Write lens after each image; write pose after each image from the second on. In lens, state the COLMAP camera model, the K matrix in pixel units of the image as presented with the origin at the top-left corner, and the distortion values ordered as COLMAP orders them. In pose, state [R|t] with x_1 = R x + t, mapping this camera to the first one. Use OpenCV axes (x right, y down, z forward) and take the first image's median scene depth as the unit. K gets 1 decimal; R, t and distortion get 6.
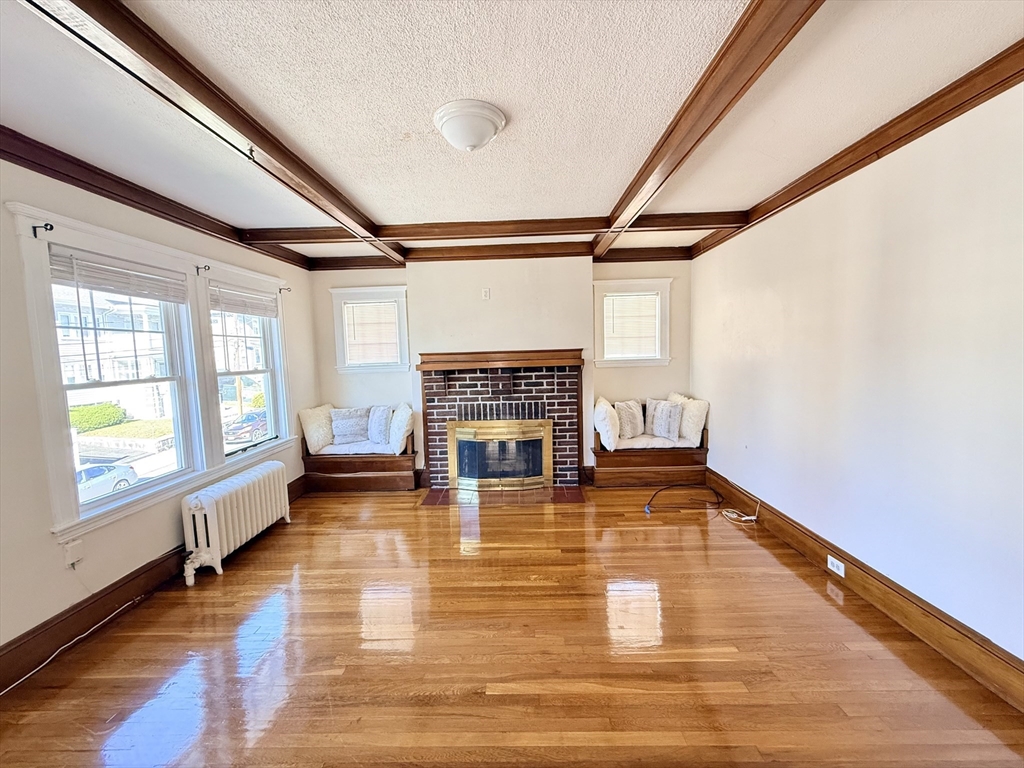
lens RADIAL K [[409.2, 0, 513.2], [0, 409.2, 383.9], [0, 0, 1]] dist [0.000697, 0.000147]
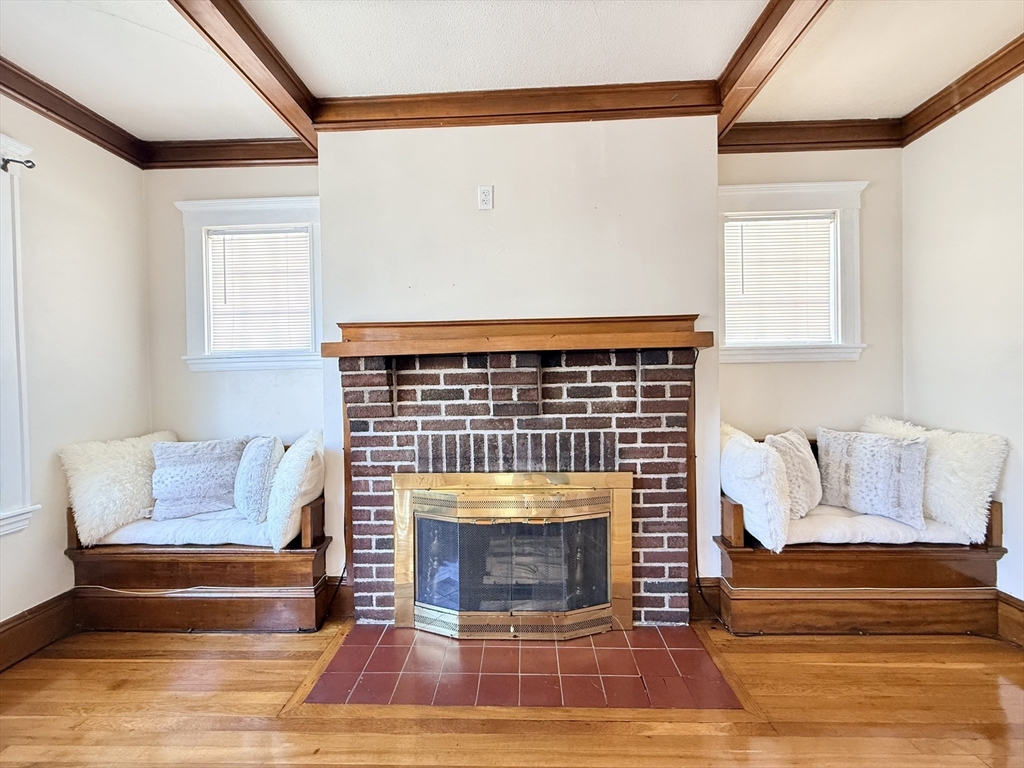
lens RADIAL K [[409.2, 0, 512.3], [0, 409.2, 386.3], [0, 0, 1]] dist [0.000697, 0.000147]
pose [[0.999886, 0.011183, -0.010134, -0.028795], [-0.011841, 0.997660, -0.067345, 0.025275], [0.009357, 0.067457, 0.997678, 0.551213]]
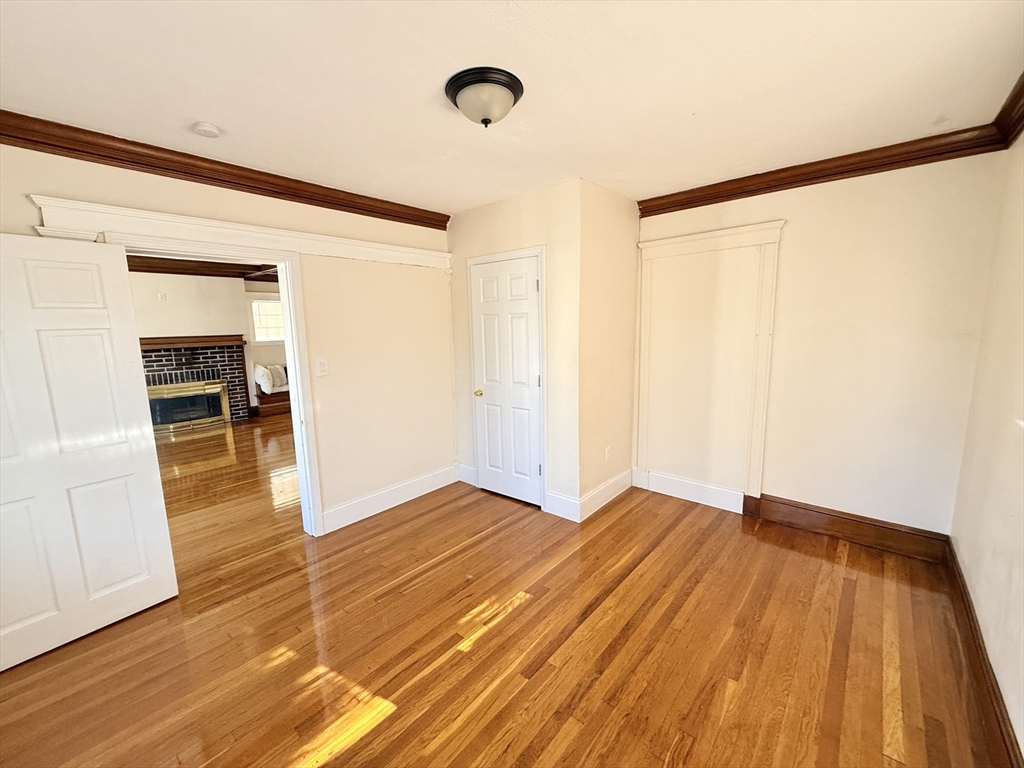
lens RADIAL K [[409.2, 0, 512.3], [0, 409.2, 381.0], [0, 0, 1]] dist [0.000697, 0.000147]
pose [[0.649917, -0.092230, 0.754388, -0.383544], [0.074849, 0.995551, 0.057231, 0.086005], [-0.756310, 0.019269, 0.653929, -0.888739]]
